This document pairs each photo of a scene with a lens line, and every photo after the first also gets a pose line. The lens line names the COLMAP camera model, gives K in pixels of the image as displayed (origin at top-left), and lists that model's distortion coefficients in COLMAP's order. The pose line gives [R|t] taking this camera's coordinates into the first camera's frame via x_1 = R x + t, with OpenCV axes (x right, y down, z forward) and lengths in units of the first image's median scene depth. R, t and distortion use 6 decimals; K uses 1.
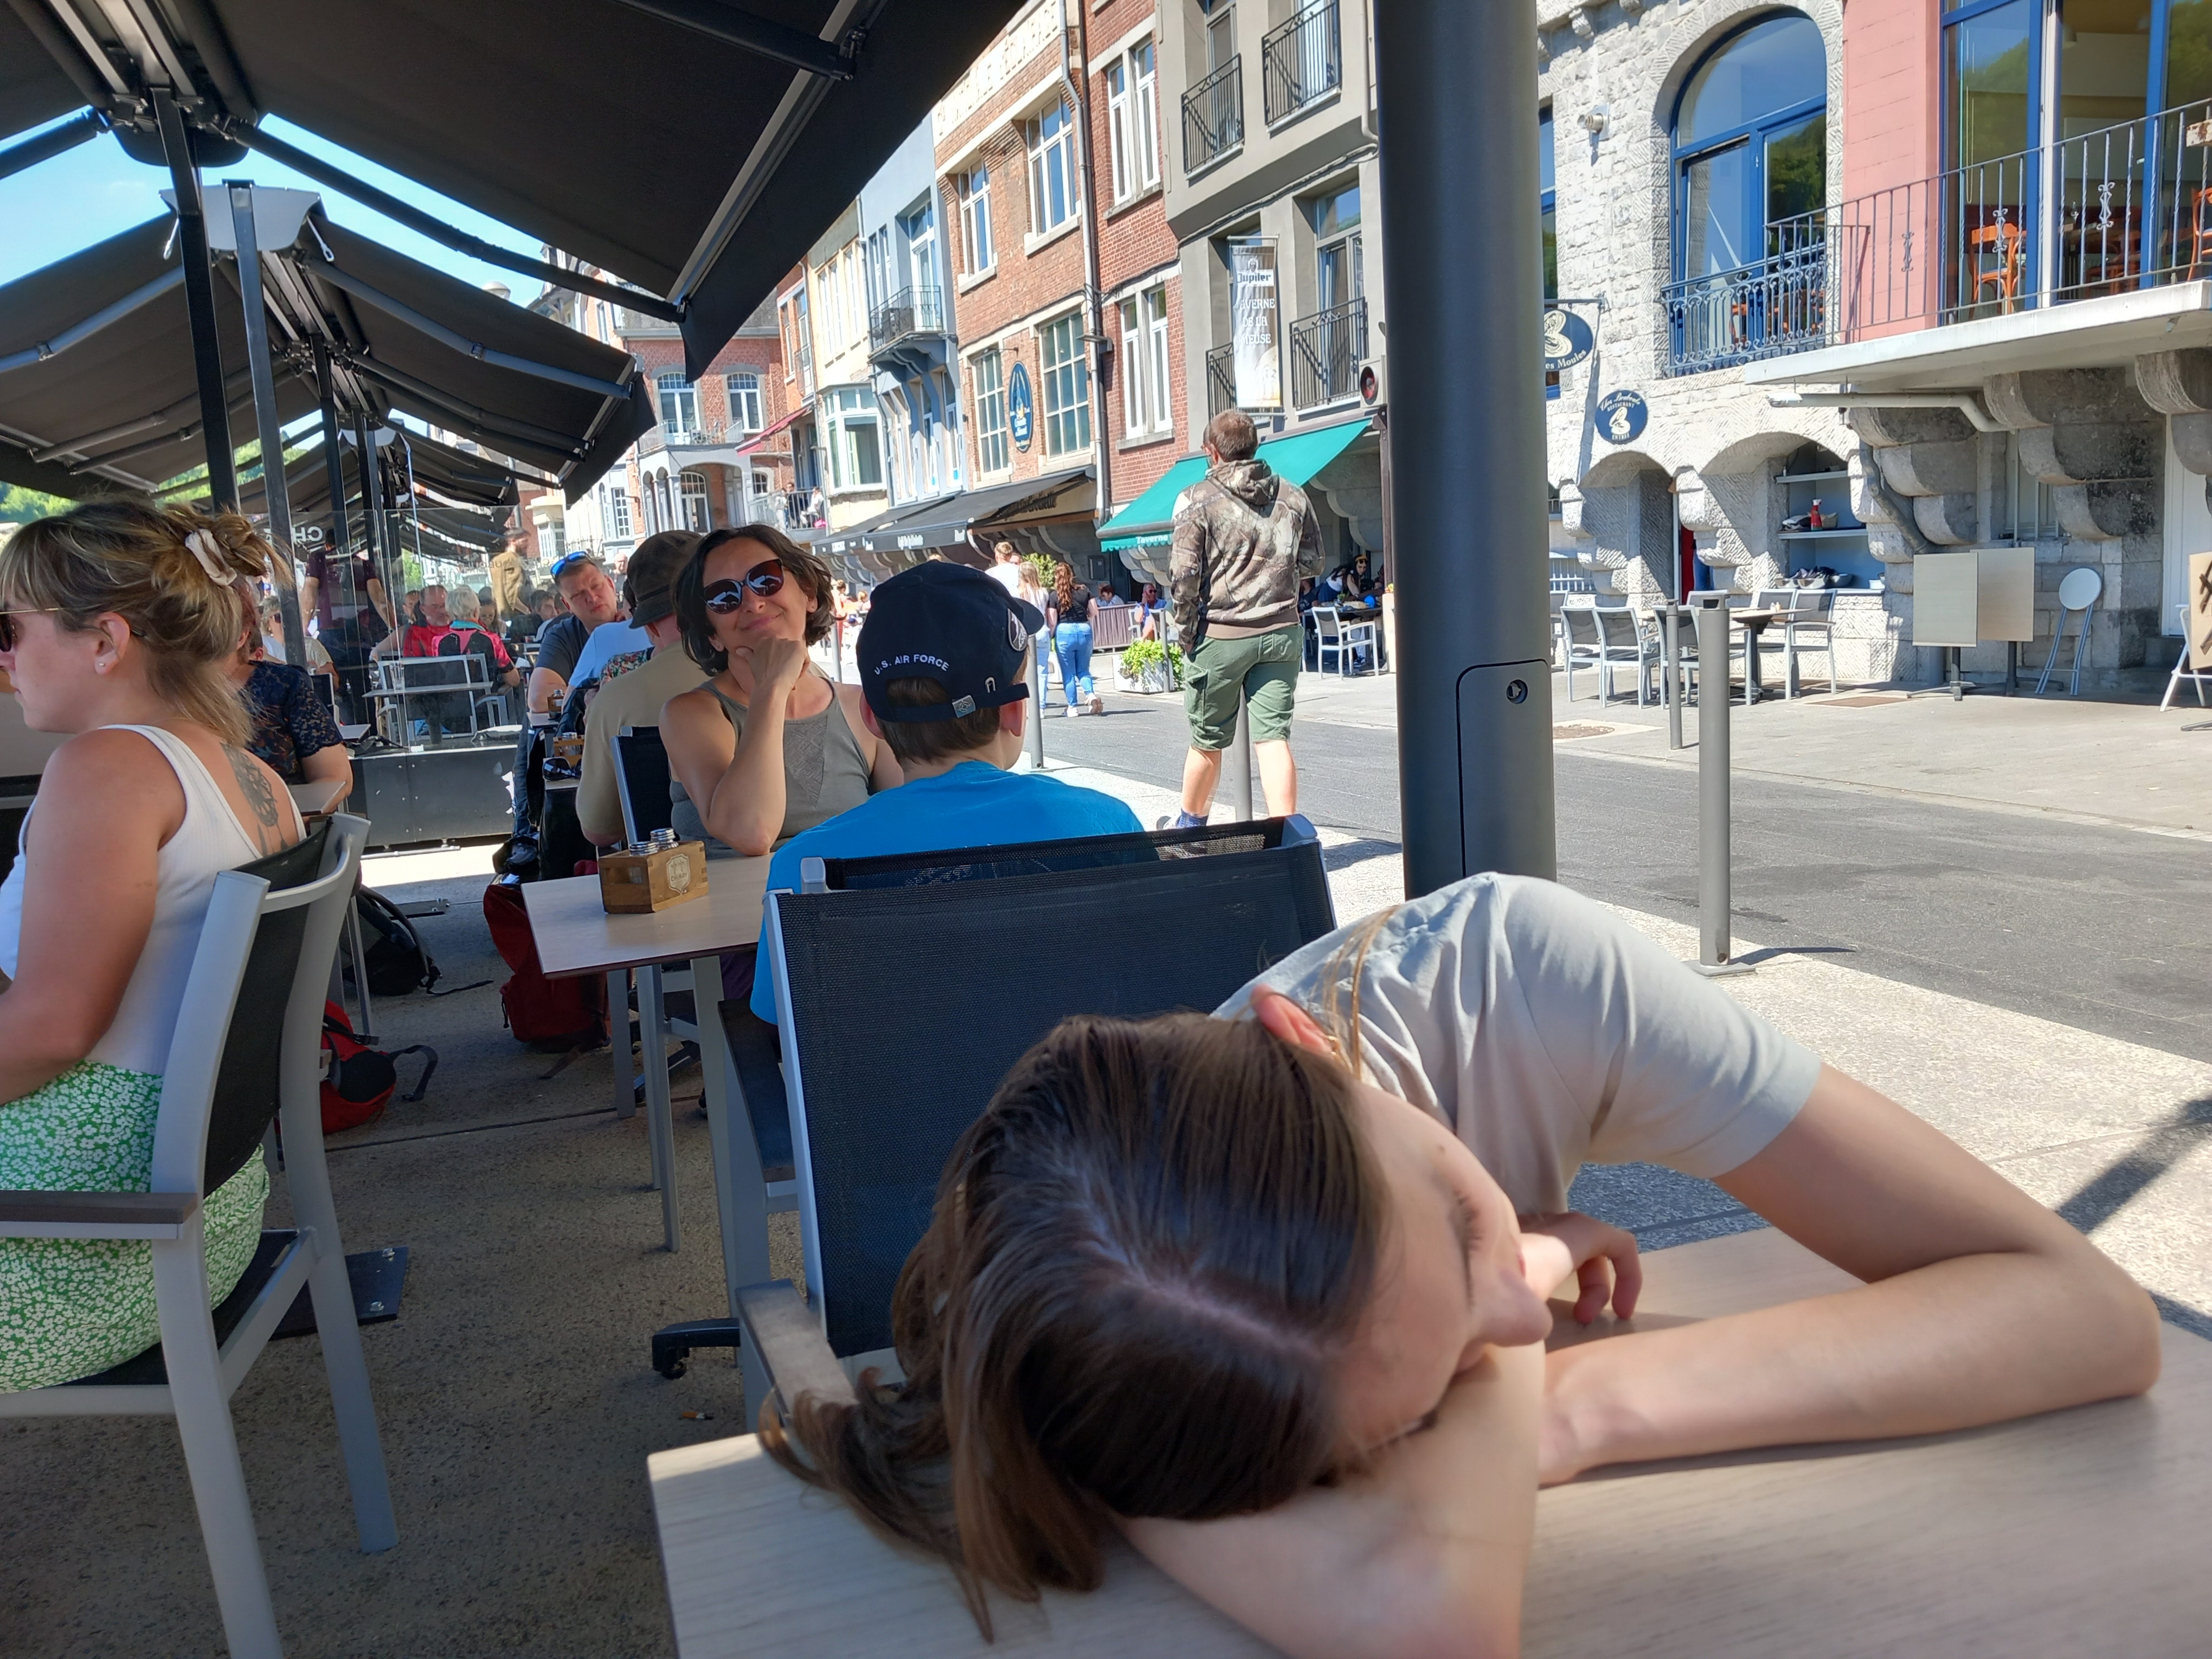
lens RADIAL K [[1762.8, 0, 1097.9], [0, 1762.8, 817.6], [0, 0, 1]] dist [0.002215, 0.011087]
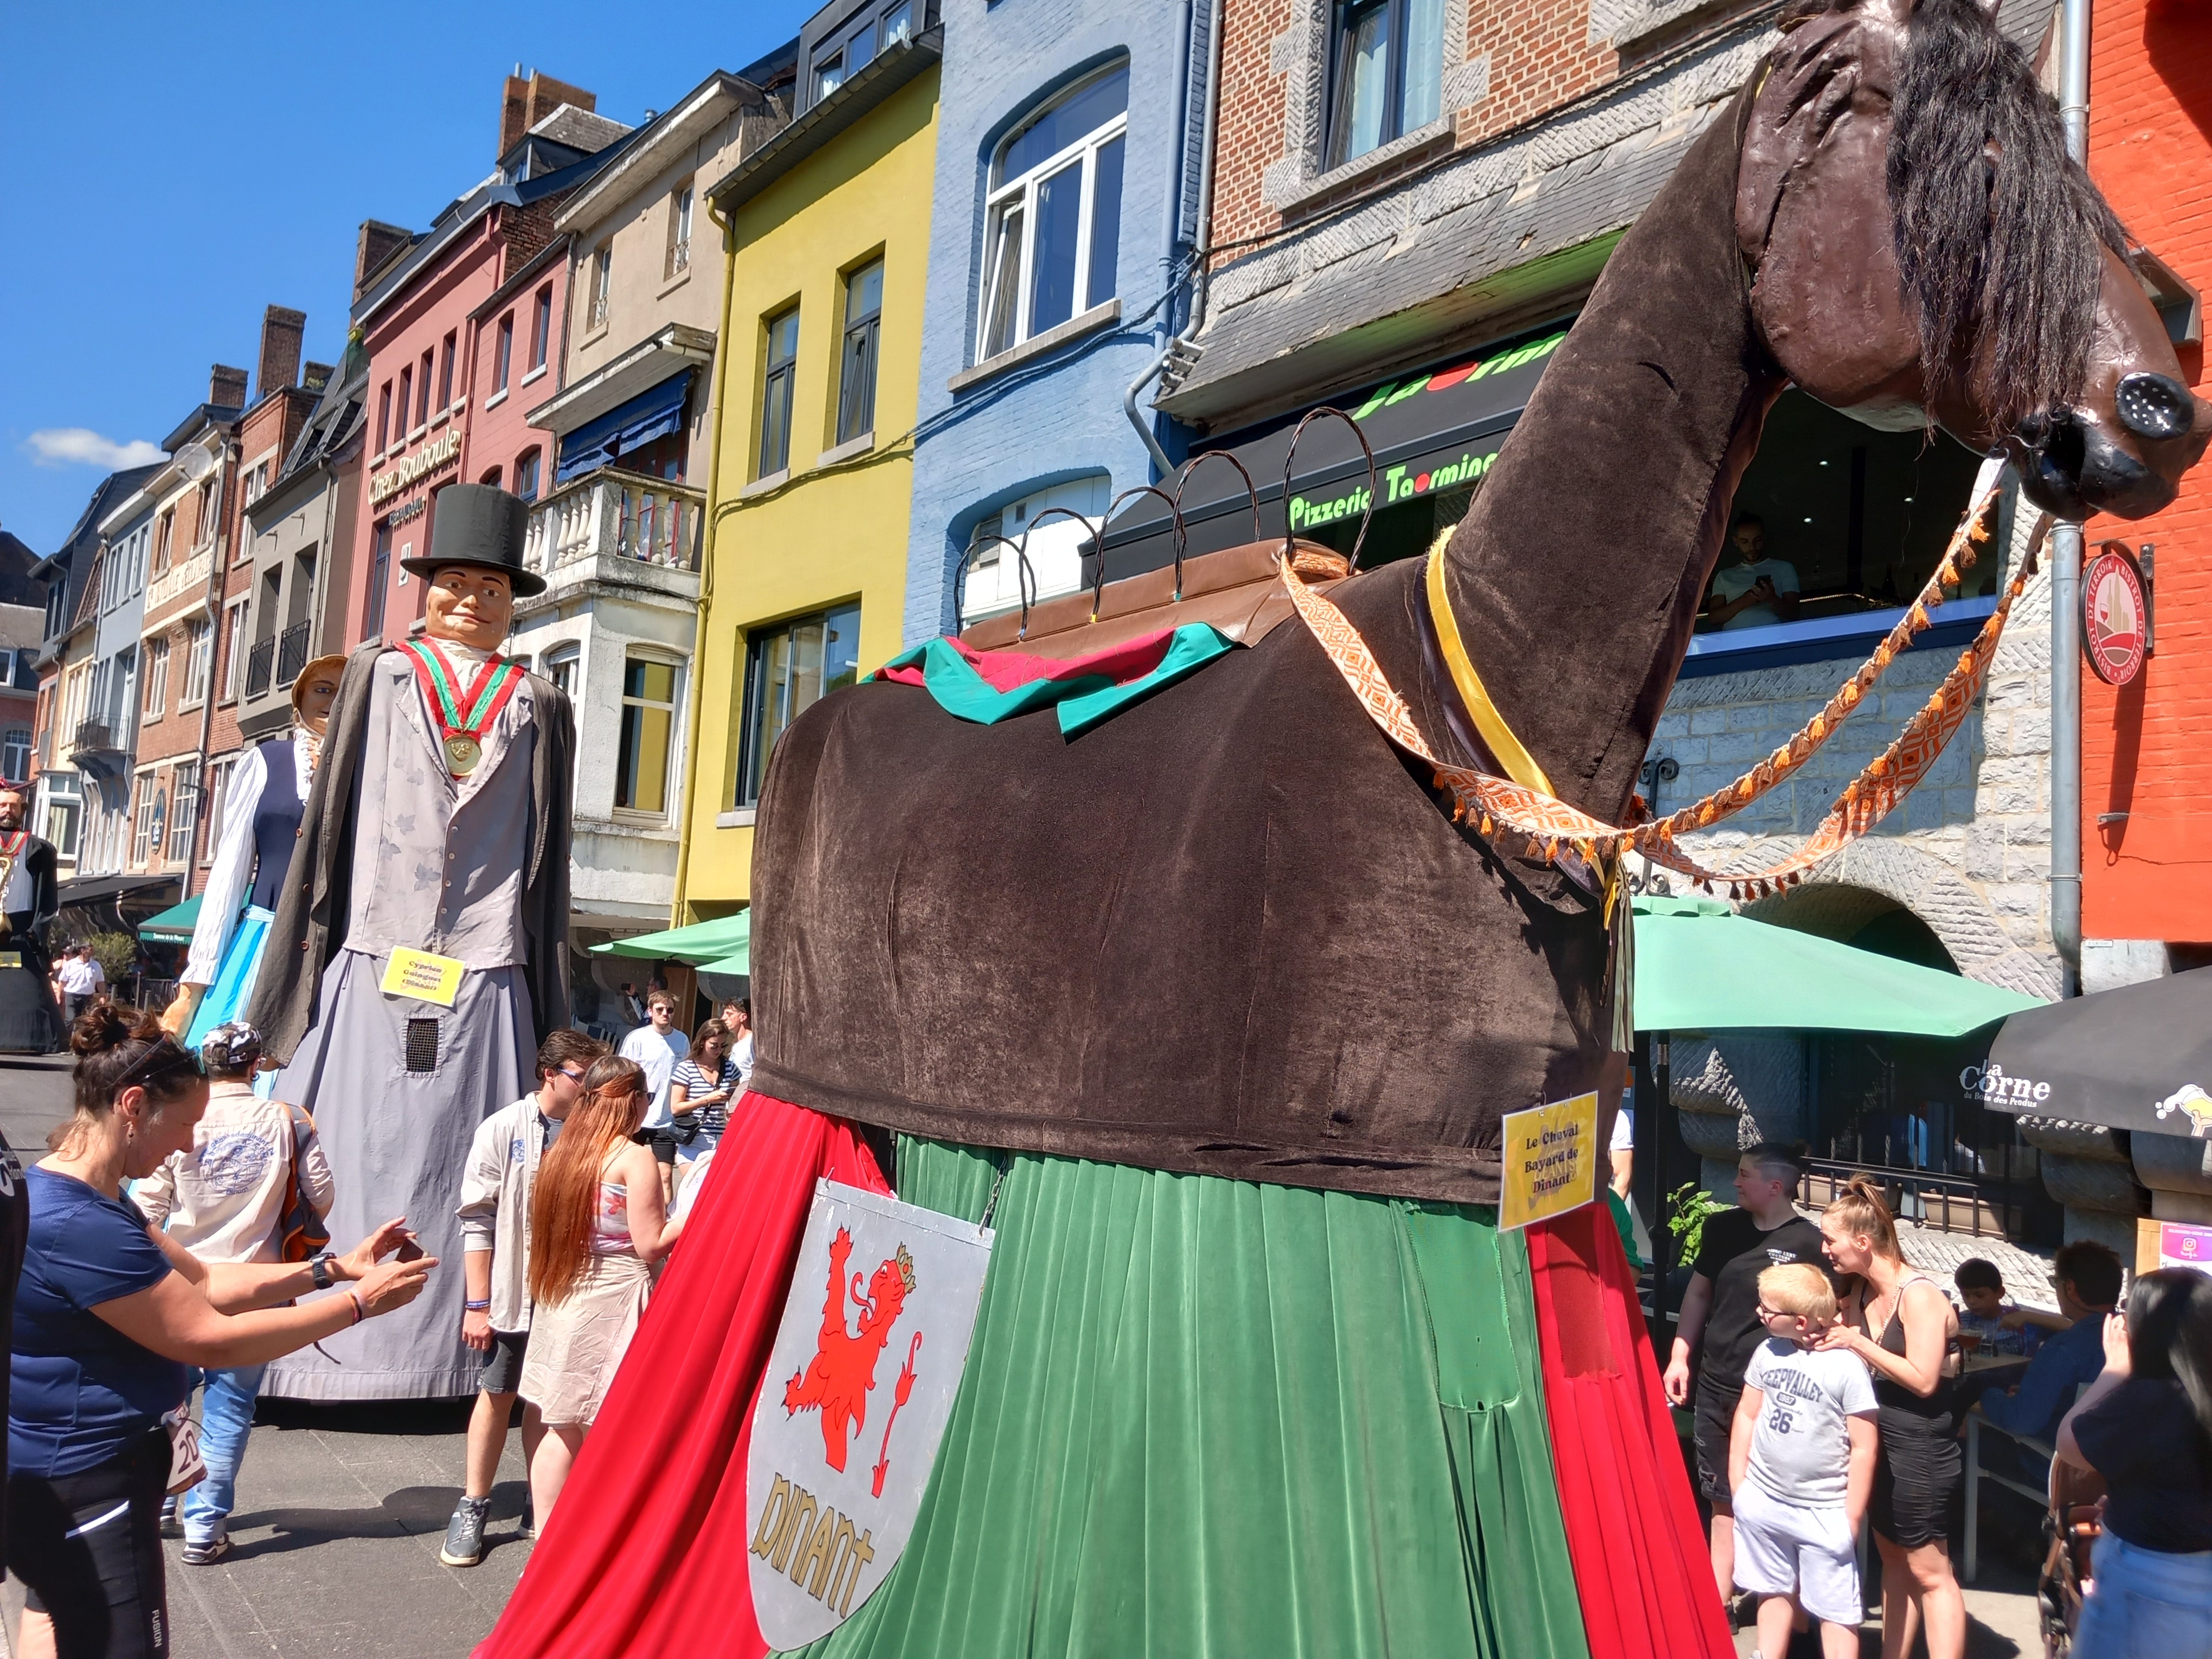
lens RADIAL K [[1762.8, 0, 1109.4], [0, 1762.8, 824.7], [0, 0, 1]] dist [0.002215, 0.011087]
pose [[0.944134, 0.148494, 0.294211, 0.275659], [-0.078959, 0.968657, -0.235519, 0.026177], [-0.319963, 0.199131, 0.926267, -0.507719]]
